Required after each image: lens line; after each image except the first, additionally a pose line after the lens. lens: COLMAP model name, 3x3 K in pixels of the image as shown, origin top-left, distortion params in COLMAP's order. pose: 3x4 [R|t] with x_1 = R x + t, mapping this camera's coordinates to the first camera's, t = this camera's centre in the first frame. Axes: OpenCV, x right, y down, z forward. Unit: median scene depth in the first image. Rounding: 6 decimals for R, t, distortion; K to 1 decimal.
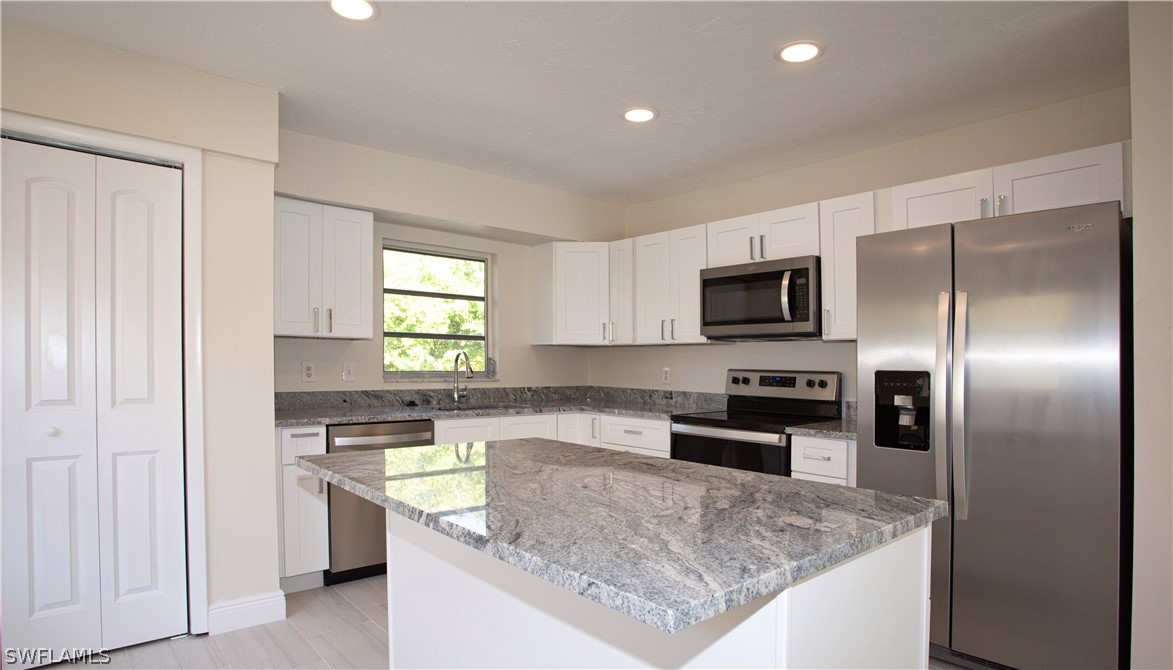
lens RADIAL K [[638.4, 0, 577.4], [0, 638.4, 399.1], [0, 0, 1]] dist [-0.058057, 0.000199]
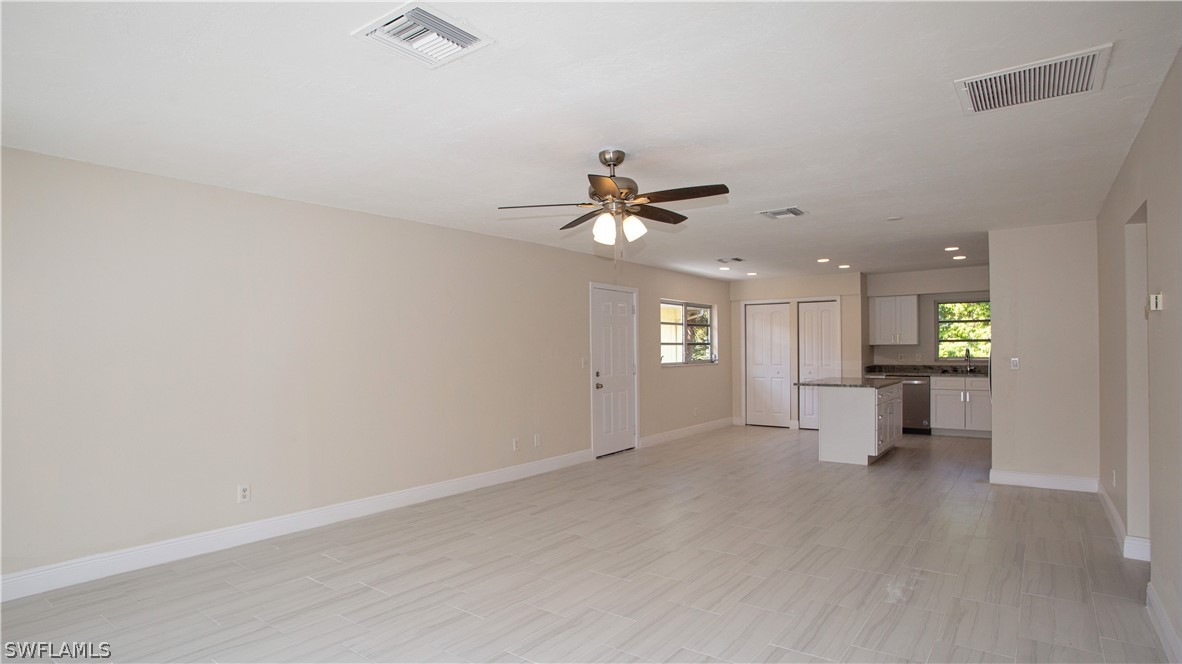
lens RADIAL K [[609.3, 0, 586.0], [0, 609.3, 344.8], [0, 0, 1]] dist [-0.053350, 0.019357]
pose [[0.196201, -0.019051, -0.980379, 1.731540], [-0.041126, 0.998772, -0.027639, 0.027098], [0.979701, 0.045742, 0.195176, -0.763496]]
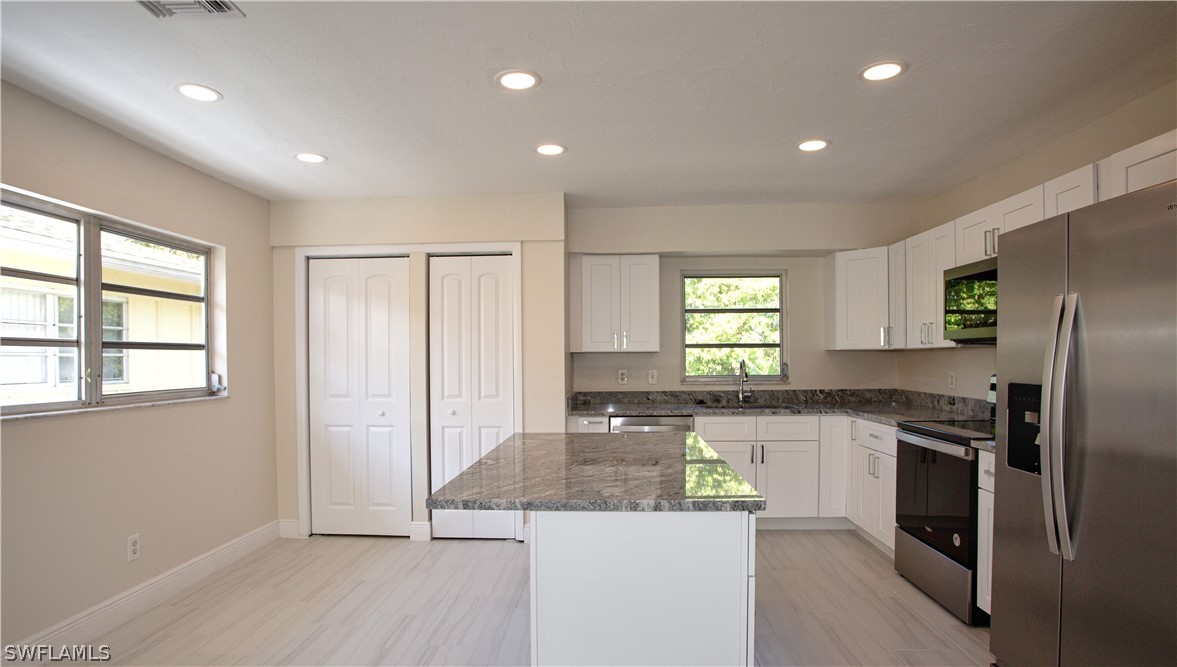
lens RADIAL K [[627.2, 0, 593.6], [0, 627.2, 362.3], [0, 0, 1]] dist [-0.055295, 0.000906]
pose [[0.722251, -0.011494, -0.691535, 0.459040], [-0.022177, 0.998963, -0.039766, -0.018023], [0.691275, 0.044057, 0.721247, -0.031096]]
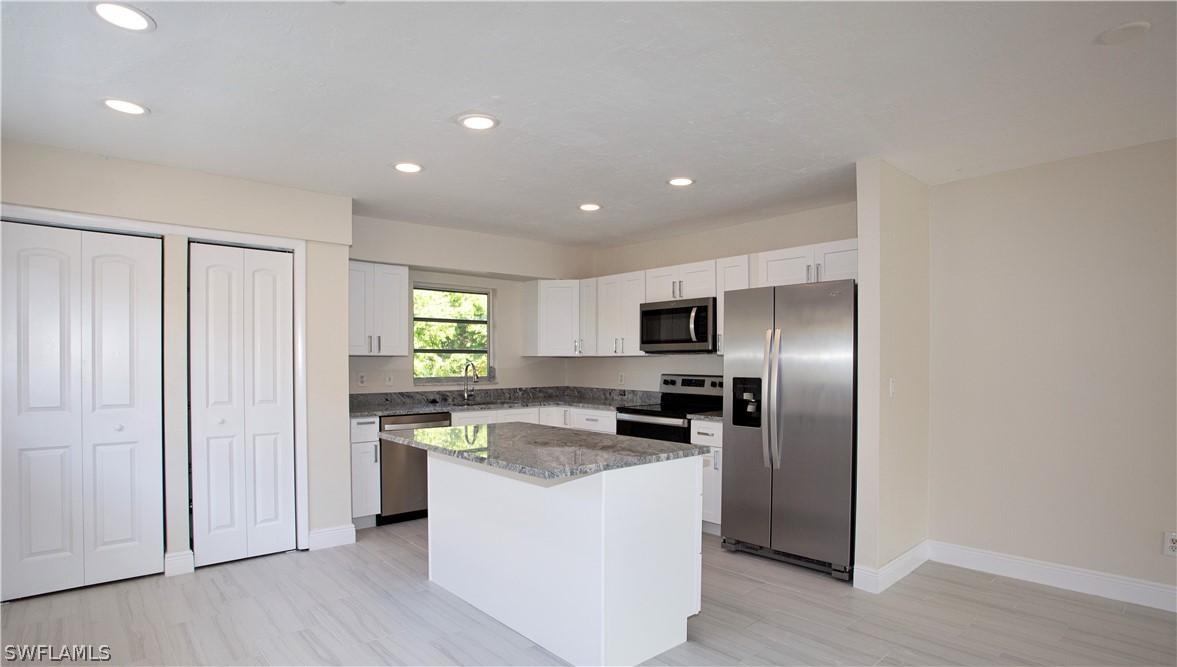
lens RADIAL K [[627.2, 0, 593.6], [0, 627.2, 362.3], [0, 0, 1]] dist [-0.055295, 0.000906]
pose [[0.999743, -0.009402, 0.020611, 0.063467], [0.010445, 0.998638, -0.051120, -0.004453], [-0.020102, 0.051322, 0.998480, -0.393969]]
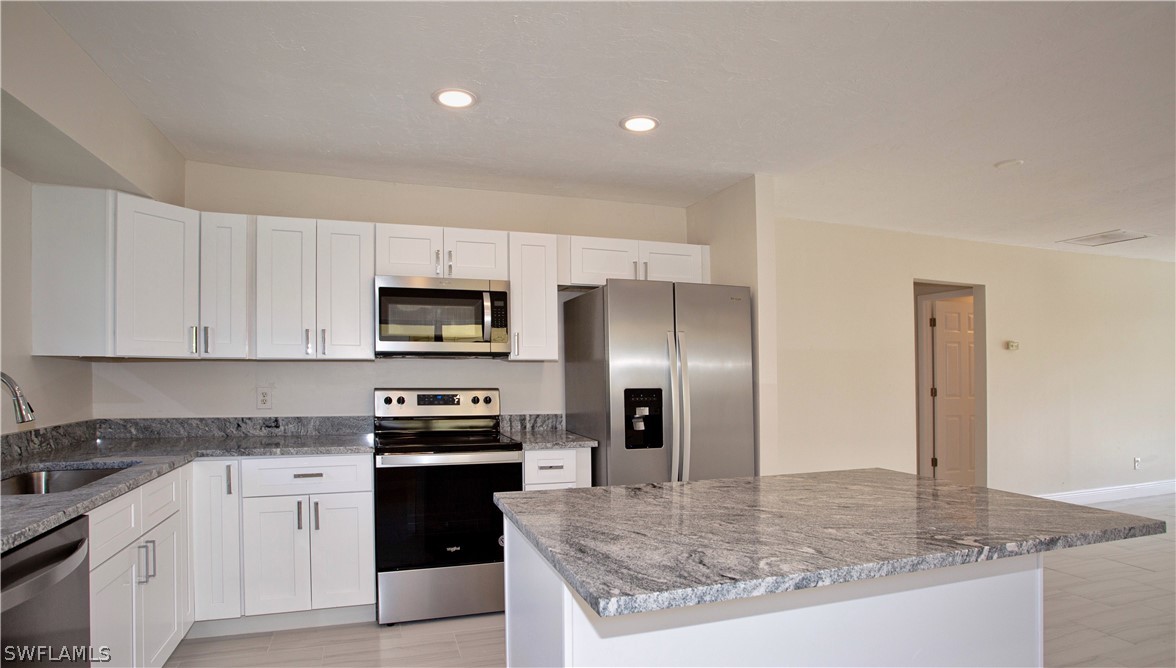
lens RADIAL K [[645.3, 0, 587.6], [0, 645.3, 364.0], [0, 0, 1]] dist [-0.003605, -0.000412]
pose [[0.384814, 0.000664, 0.922994, -0.510263], [0.051163, 0.998447, -0.022049, -0.048447], [-0.921575, 0.055708, 0.384182, 0.400210]]
